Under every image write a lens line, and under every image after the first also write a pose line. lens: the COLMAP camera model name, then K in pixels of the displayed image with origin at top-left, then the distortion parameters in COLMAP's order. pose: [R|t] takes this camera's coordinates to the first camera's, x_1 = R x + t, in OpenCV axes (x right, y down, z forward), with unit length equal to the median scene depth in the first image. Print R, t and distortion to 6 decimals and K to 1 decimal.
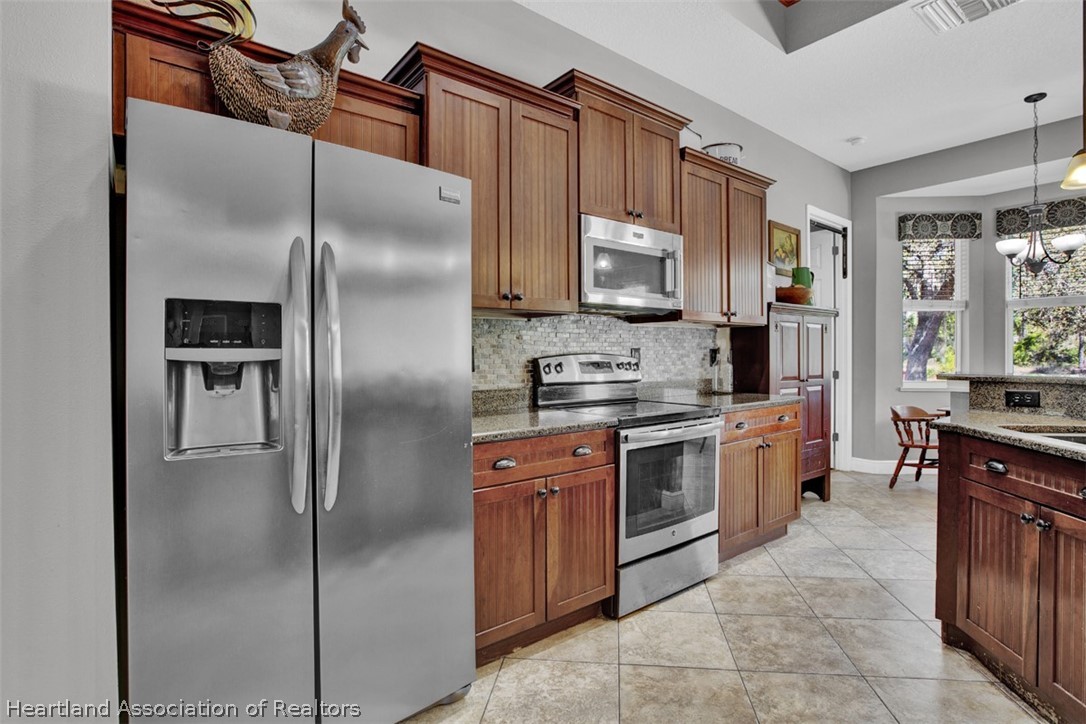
lens RADIAL K [[537.6, 0, 557.2], [0, 537.6, 357.6], [0, 0, 1]] dist [-0.059501, 0.032069]
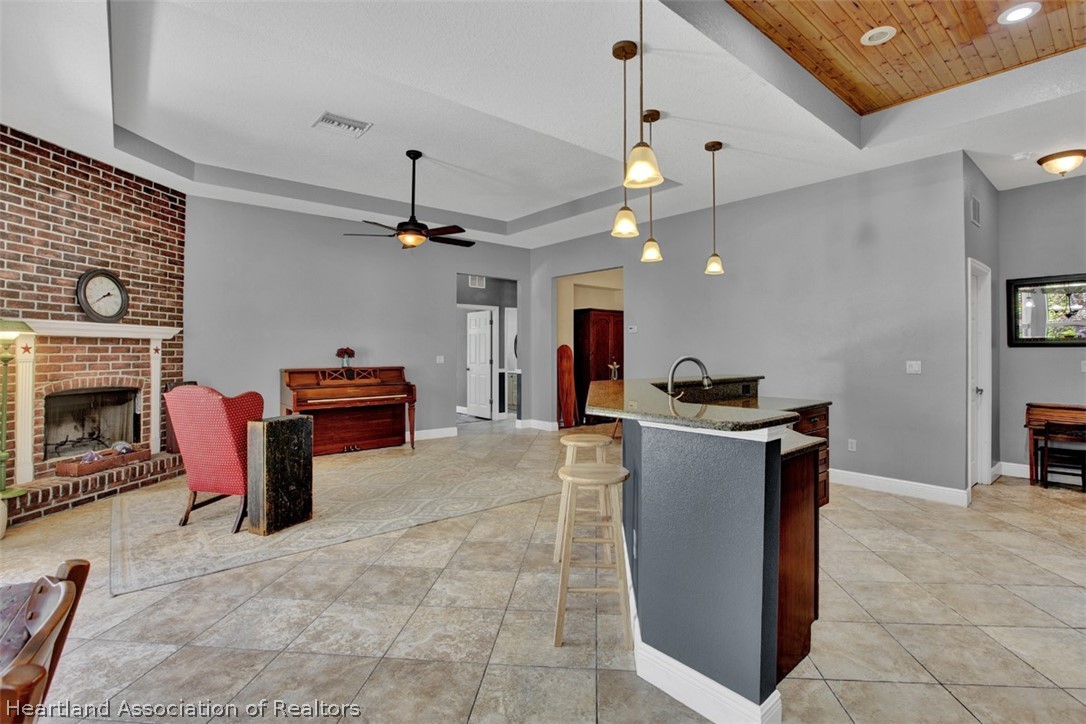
lens RADIAL K [[511.3, 0, 556.3], [0, 511.3, 342.9], [0, 0, 1]] dist [-0.042018, 0.014250]
pose [[-0.999328, -0.002518, -0.036568, 1.193936], [-0.002272, 0.999975, -0.006761, -0.062579], [0.036584, -0.006673, -0.999308, 1.852120]]
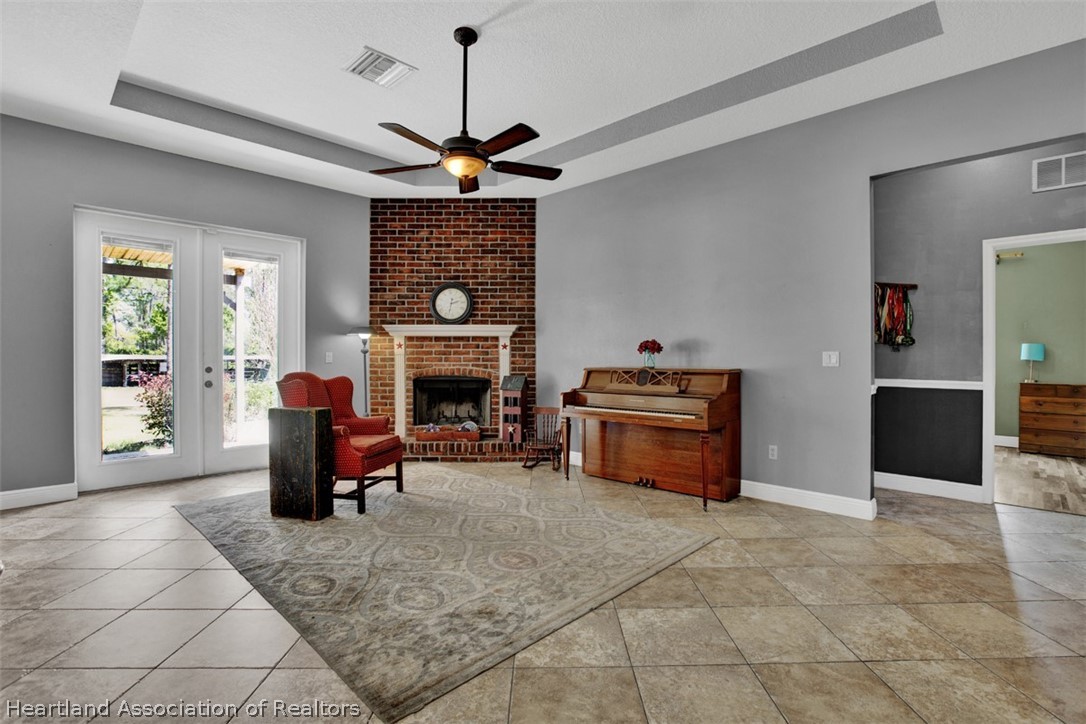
lens RADIAL K [[516.5, 0, 555.1], [0, 516.5, 355.5], [0, 0, 1]] dist [-0.061069, 0.027465]
pose [[-0.133091, 0.000654, 0.991104, 0.295931], [0.008636, 0.999963, 0.000500, 0.006100], [-0.991066, 0.008625, -0.133092, -0.368580]]
